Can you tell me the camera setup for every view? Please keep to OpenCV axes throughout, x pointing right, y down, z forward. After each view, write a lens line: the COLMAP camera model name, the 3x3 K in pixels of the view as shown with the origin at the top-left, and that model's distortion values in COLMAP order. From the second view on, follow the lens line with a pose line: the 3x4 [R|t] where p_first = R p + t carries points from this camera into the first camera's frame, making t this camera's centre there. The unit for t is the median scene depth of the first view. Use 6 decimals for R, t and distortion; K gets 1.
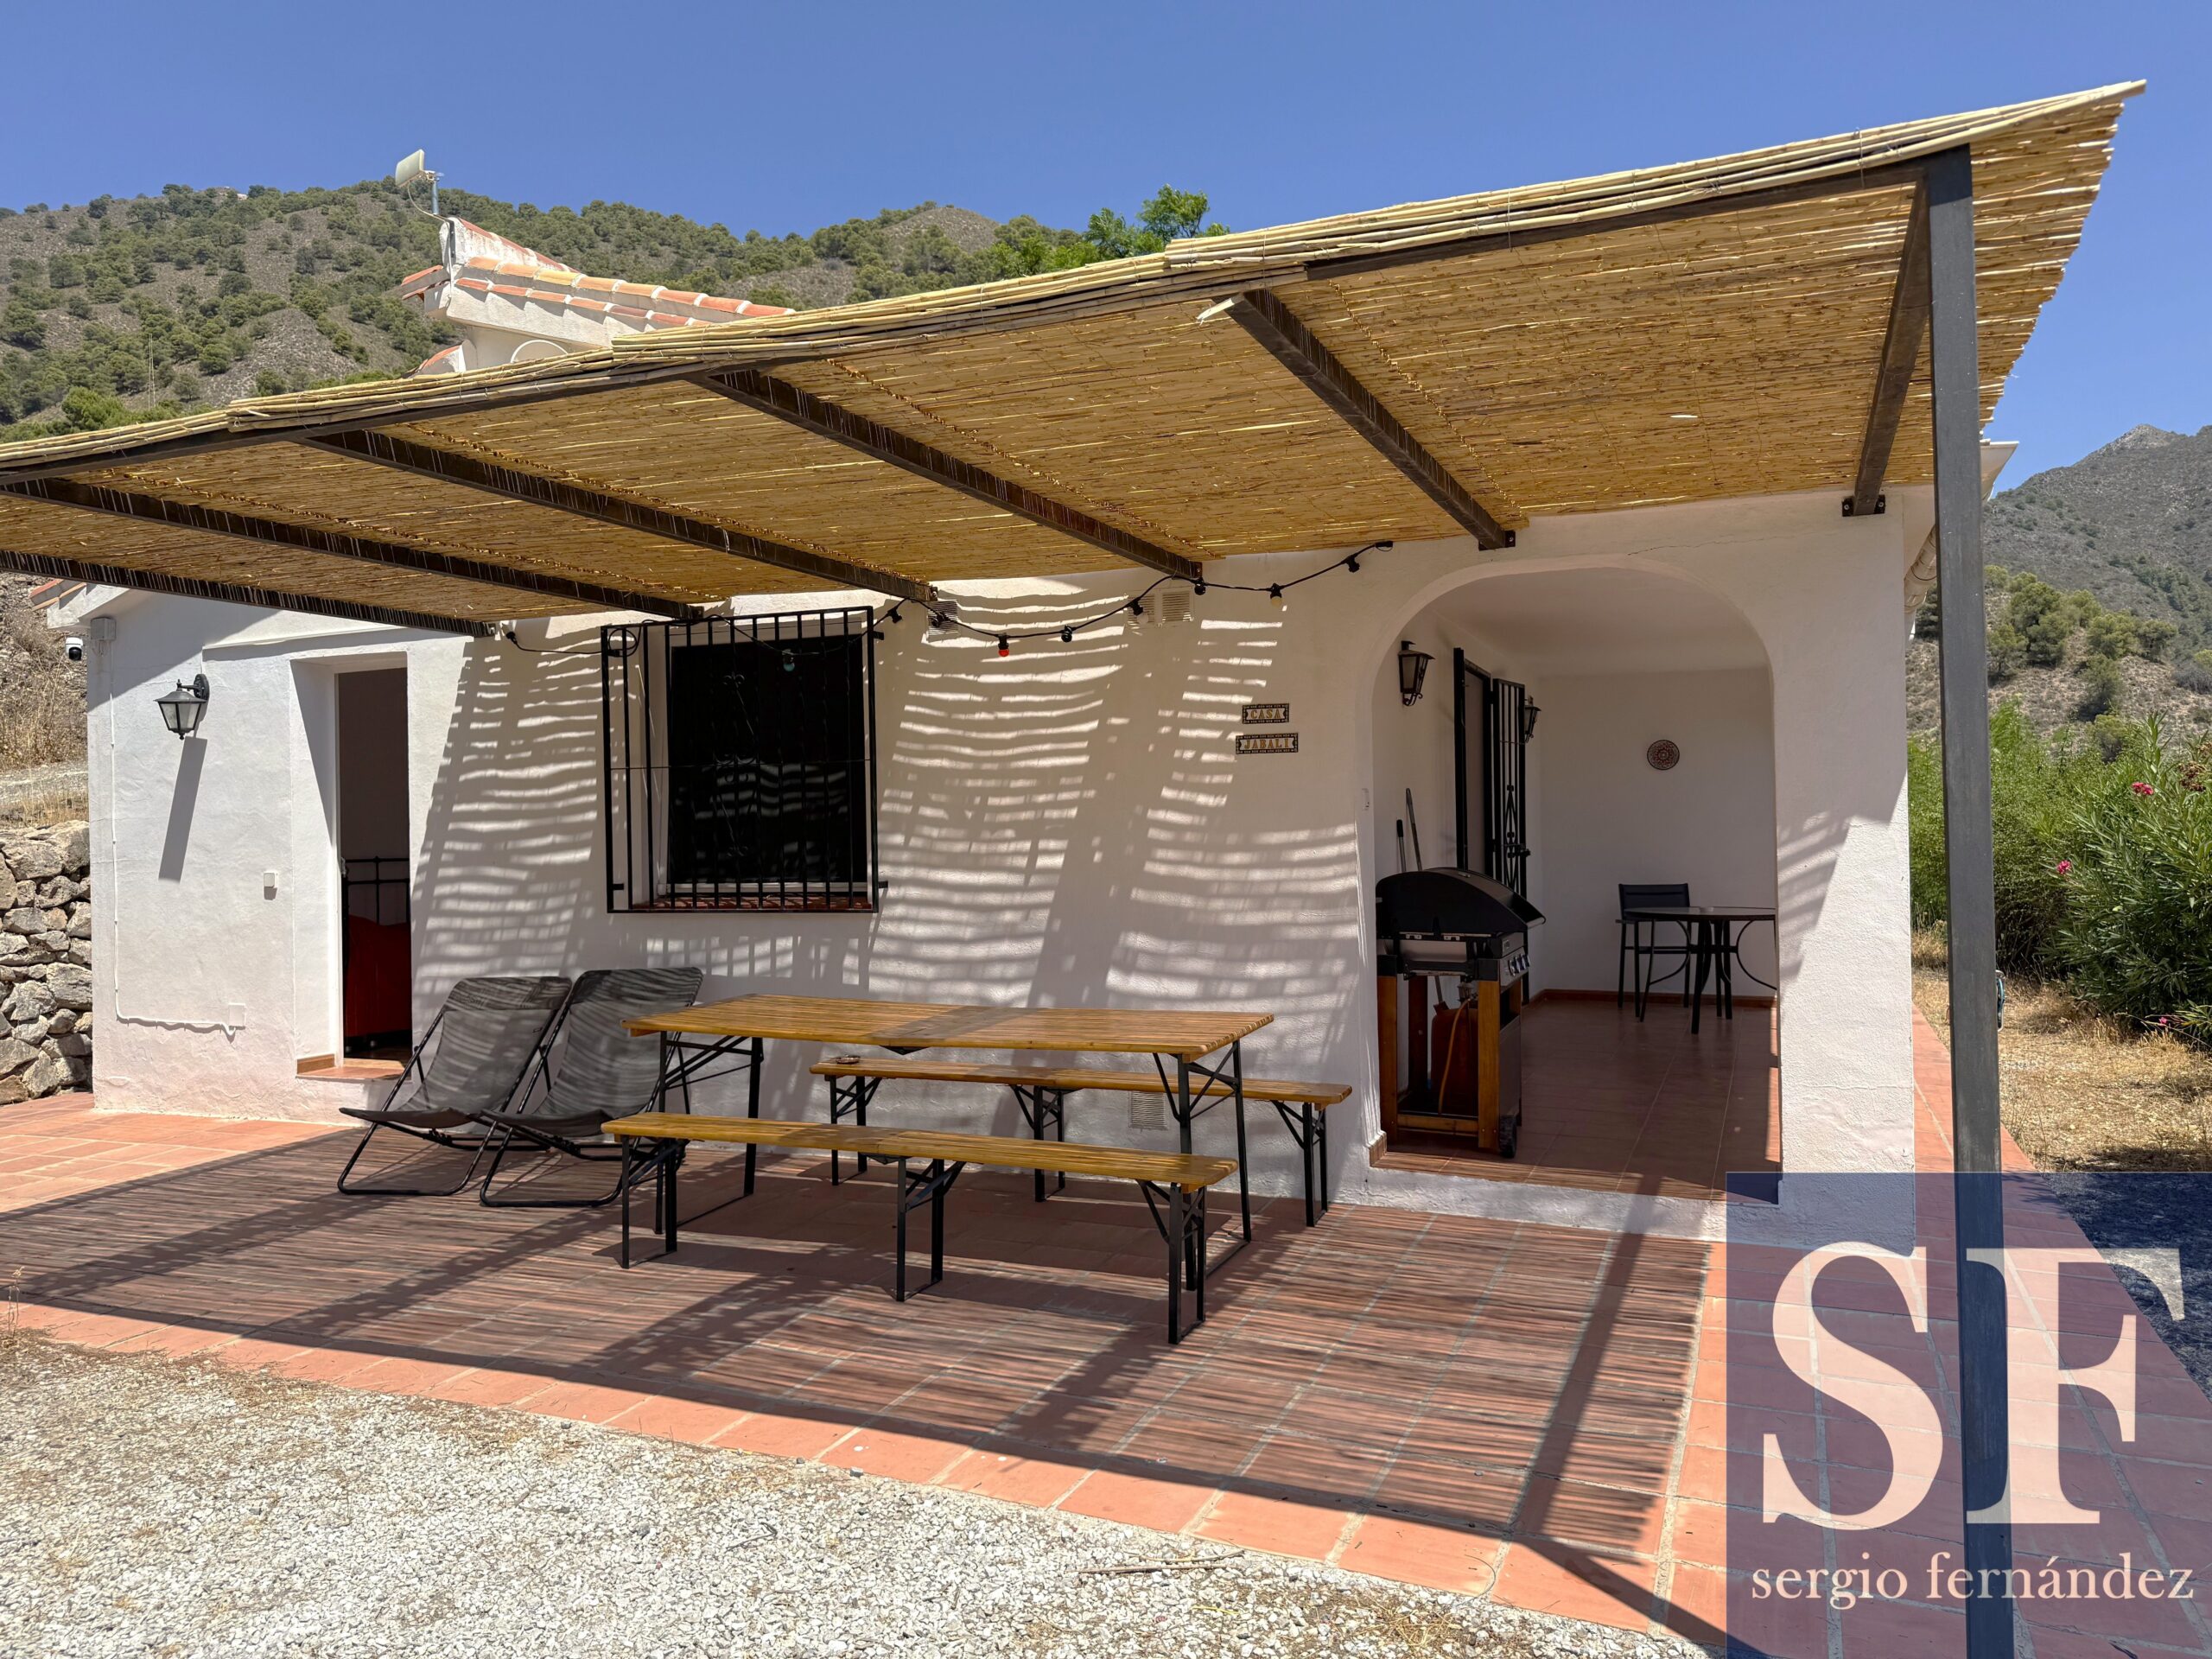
lens RADIAL K [[1569.7, 0, 1108.5], [0, 1569.7, 810.8], [0, 0, 1]] dist [0.066448, -0.003417]
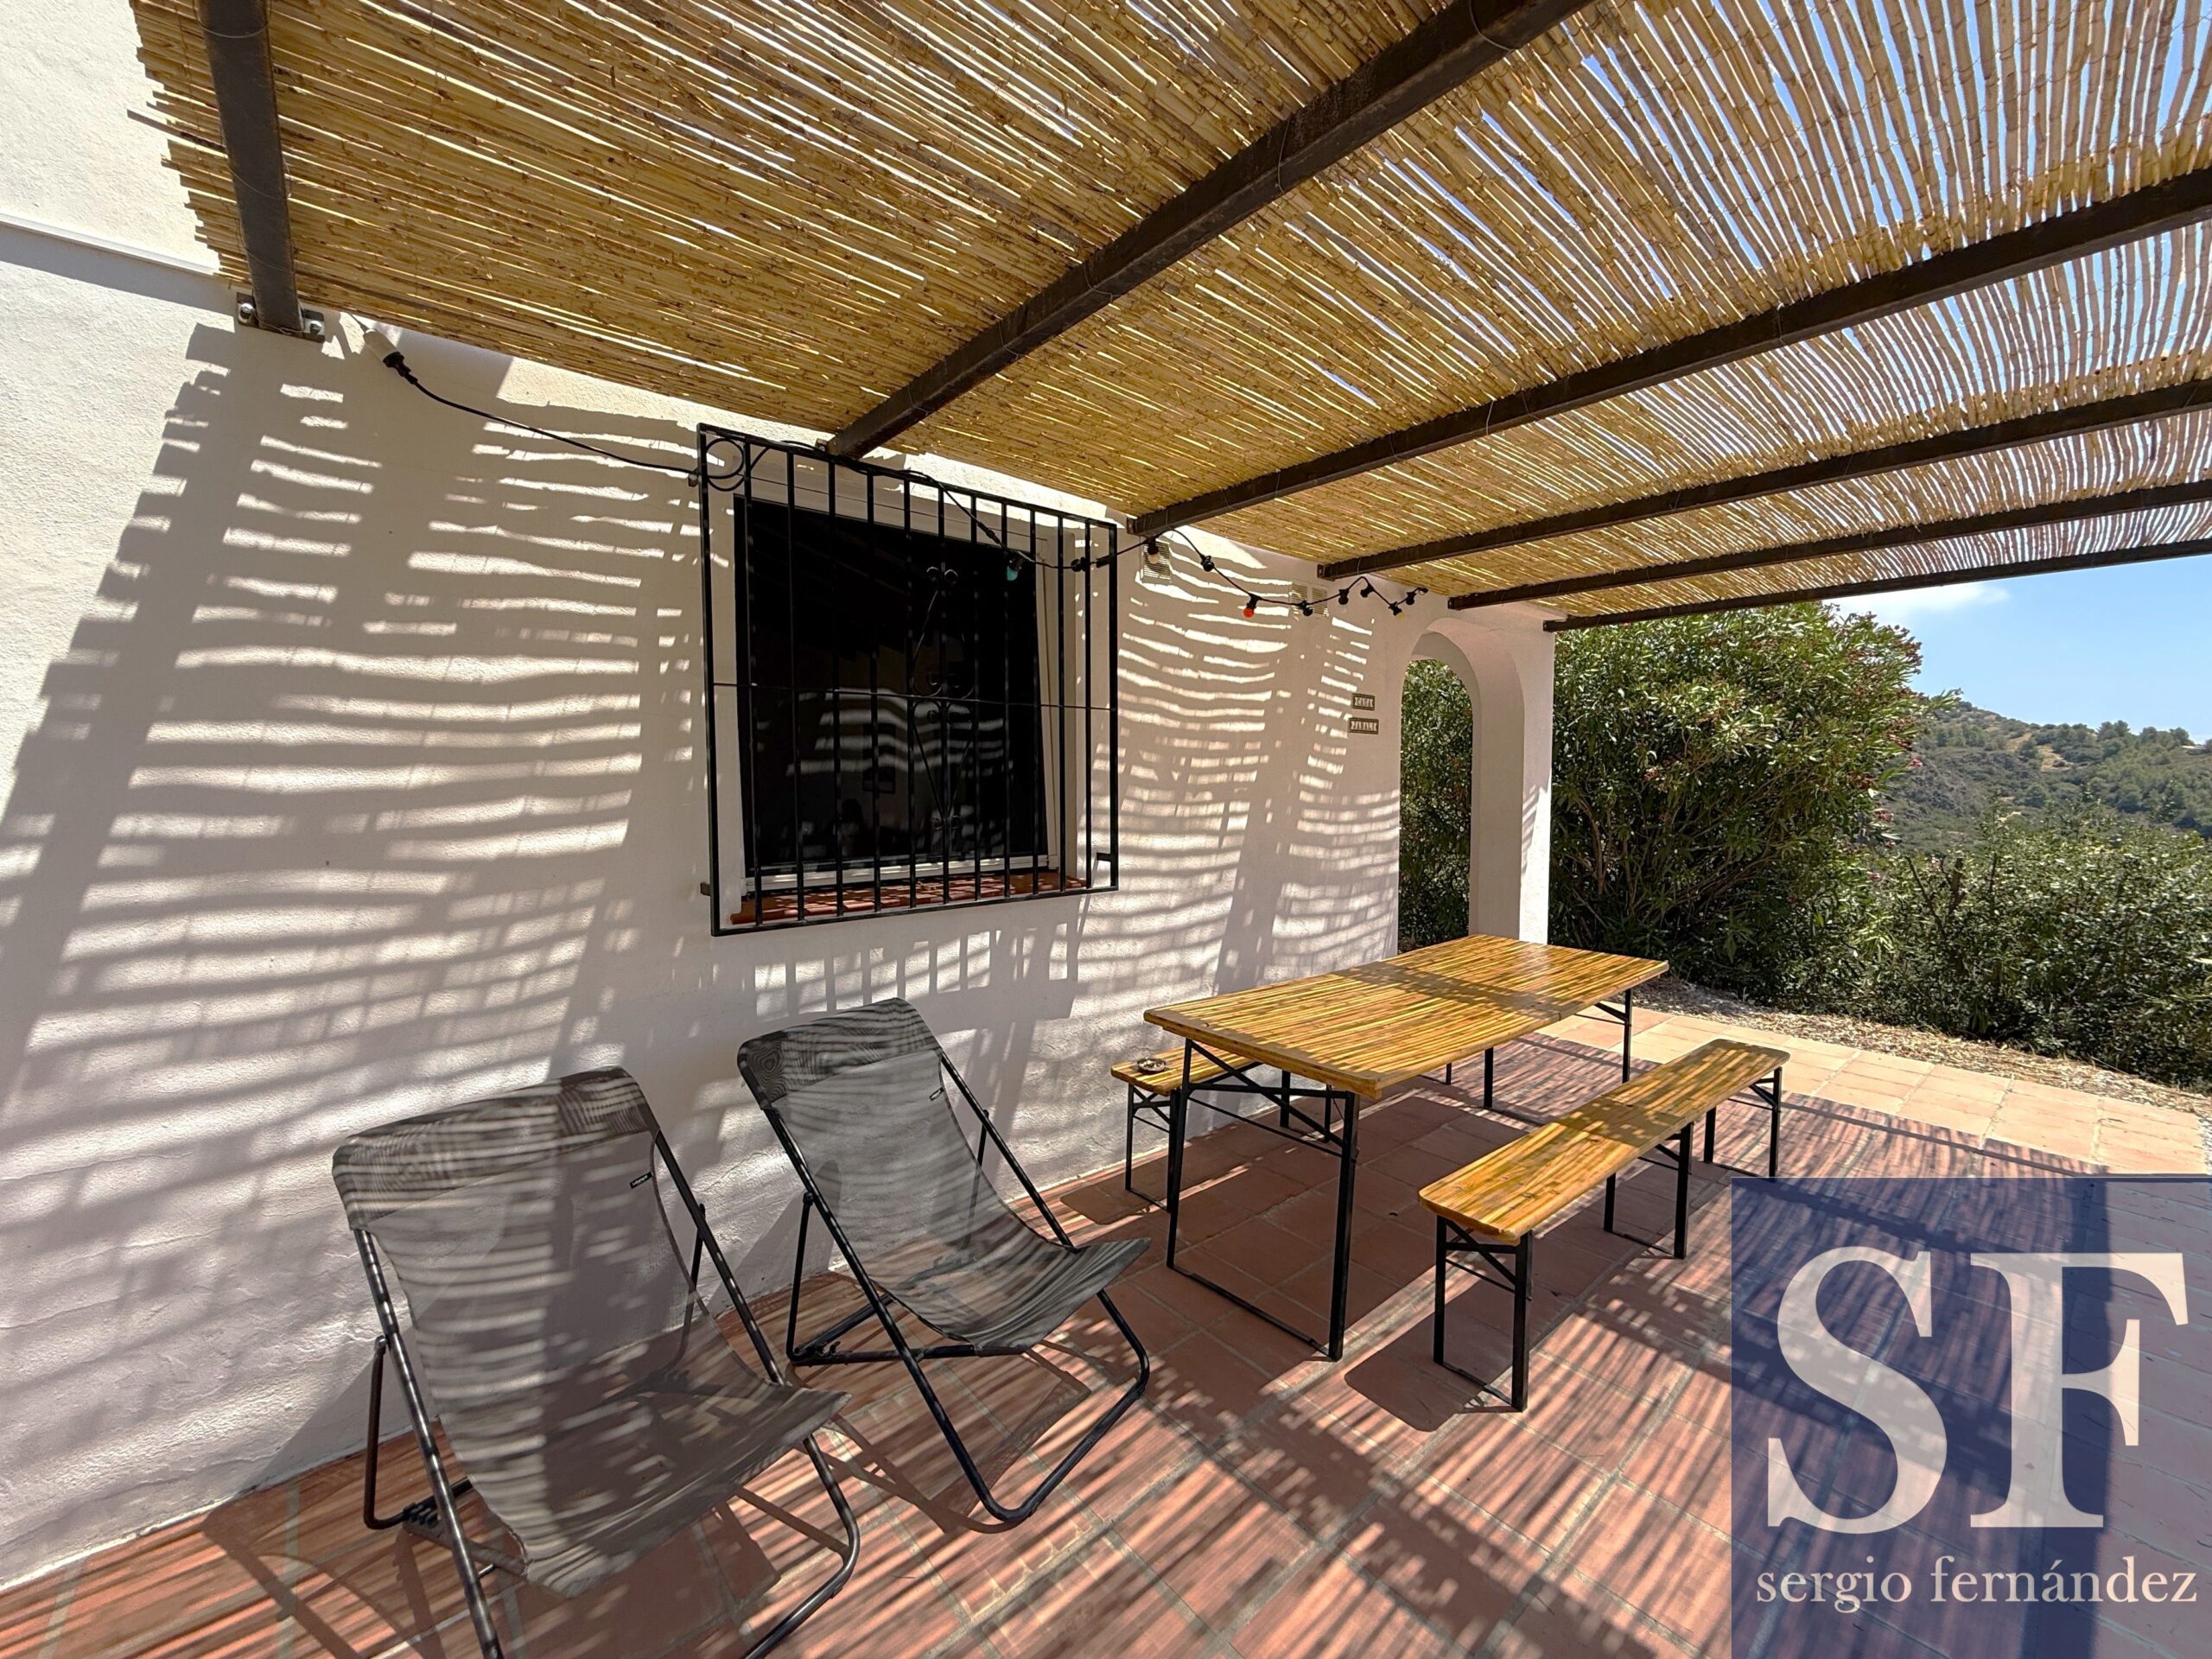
lens RADIAL K [[880.7, 0, 1099.3], [0, 880.7, 829.5], [0, 0, 1]] dist [0.000443, 0.000604]
pose [[0.458212, -0.030916, 0.888305, -0.583795], [-0.008344, 0.999201, 0.039079, 0.014270], [-0.888804, -0.025319, 0.457588, 0.797641]]
